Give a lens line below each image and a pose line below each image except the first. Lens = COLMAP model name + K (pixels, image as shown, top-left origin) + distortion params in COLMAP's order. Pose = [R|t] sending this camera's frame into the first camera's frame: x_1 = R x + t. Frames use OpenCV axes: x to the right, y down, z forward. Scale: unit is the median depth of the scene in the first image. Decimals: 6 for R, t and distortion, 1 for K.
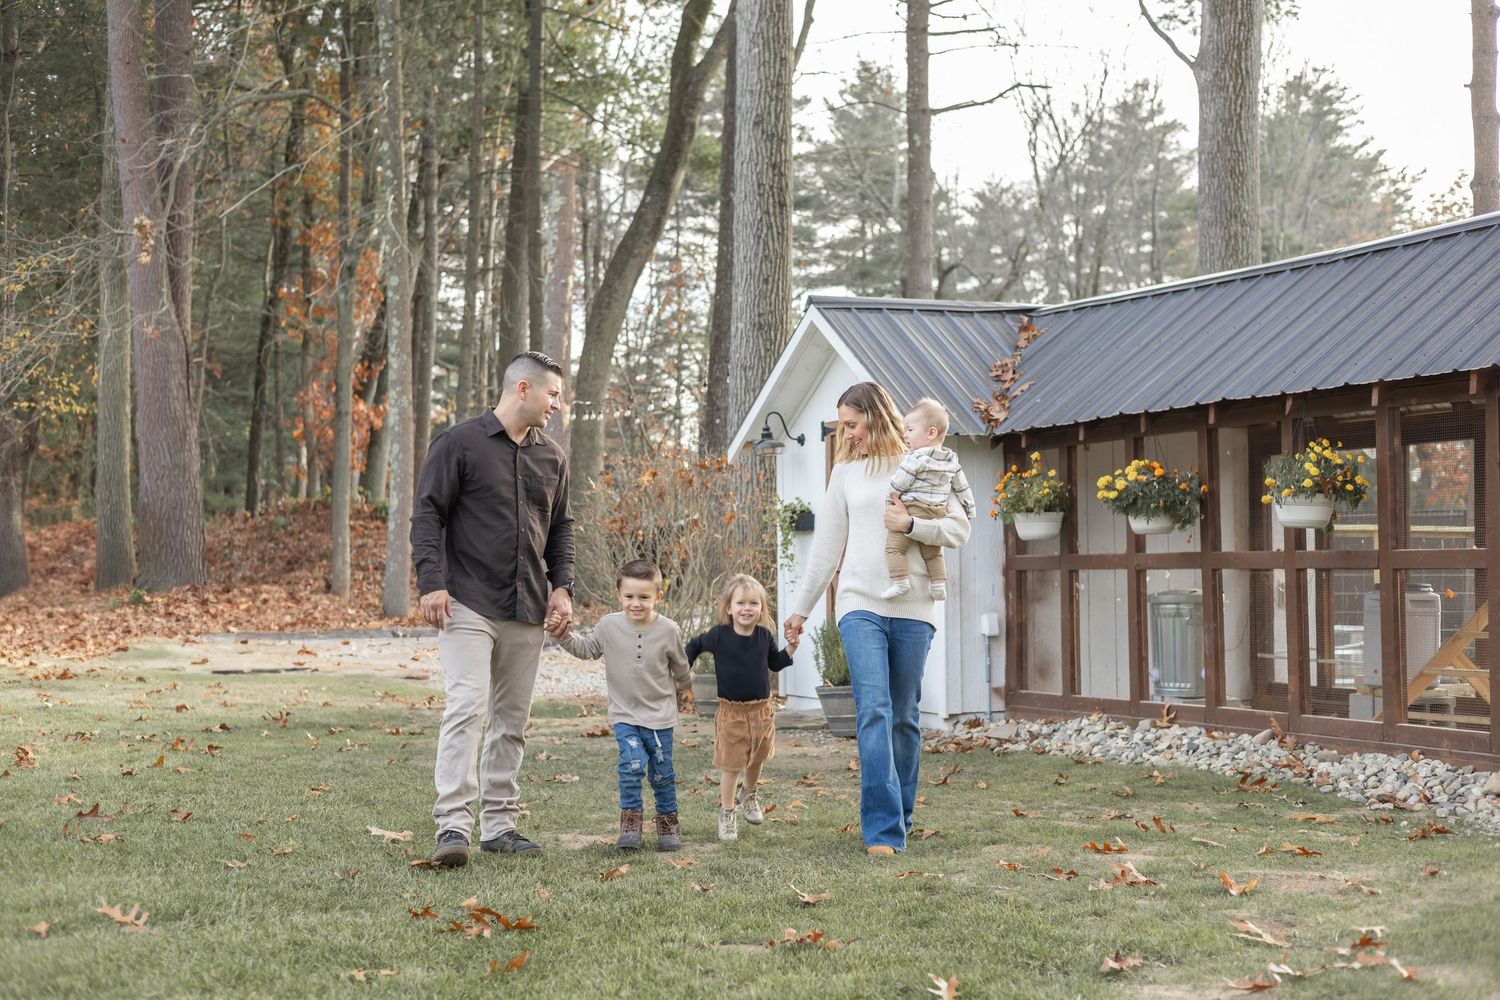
lens RADIAL K [[2122.5, 0, 750.1], [0, 2122.5, 499.1], [0, 0, 1]] dist [-0.001159, 0.000000]
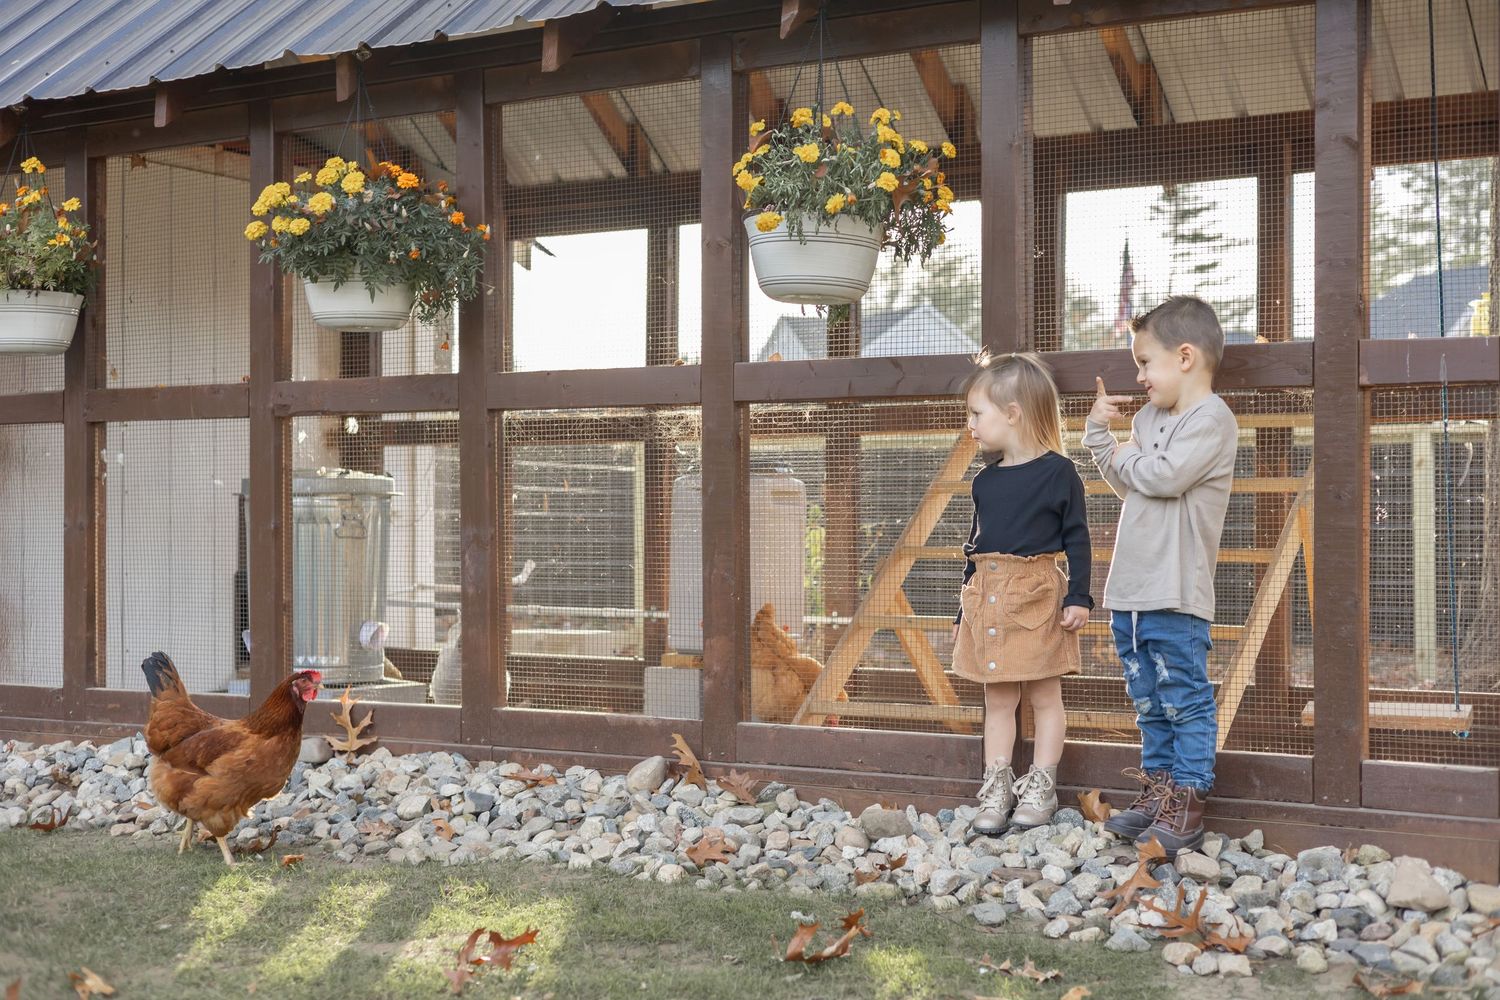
lens RADIAL K [[2122.5, 0, 746.4], [0, 2122.5, 499.1], [0, 0, 1]] dist [-0.001159, 0.000000]
pose [[0.809964, 0.014577, 0.586299, -0.006630], [-0.027448, 0.999538, 0.013069, 0.041751], [-0.585837, -0.026678, 0.809990, 0.552556]]
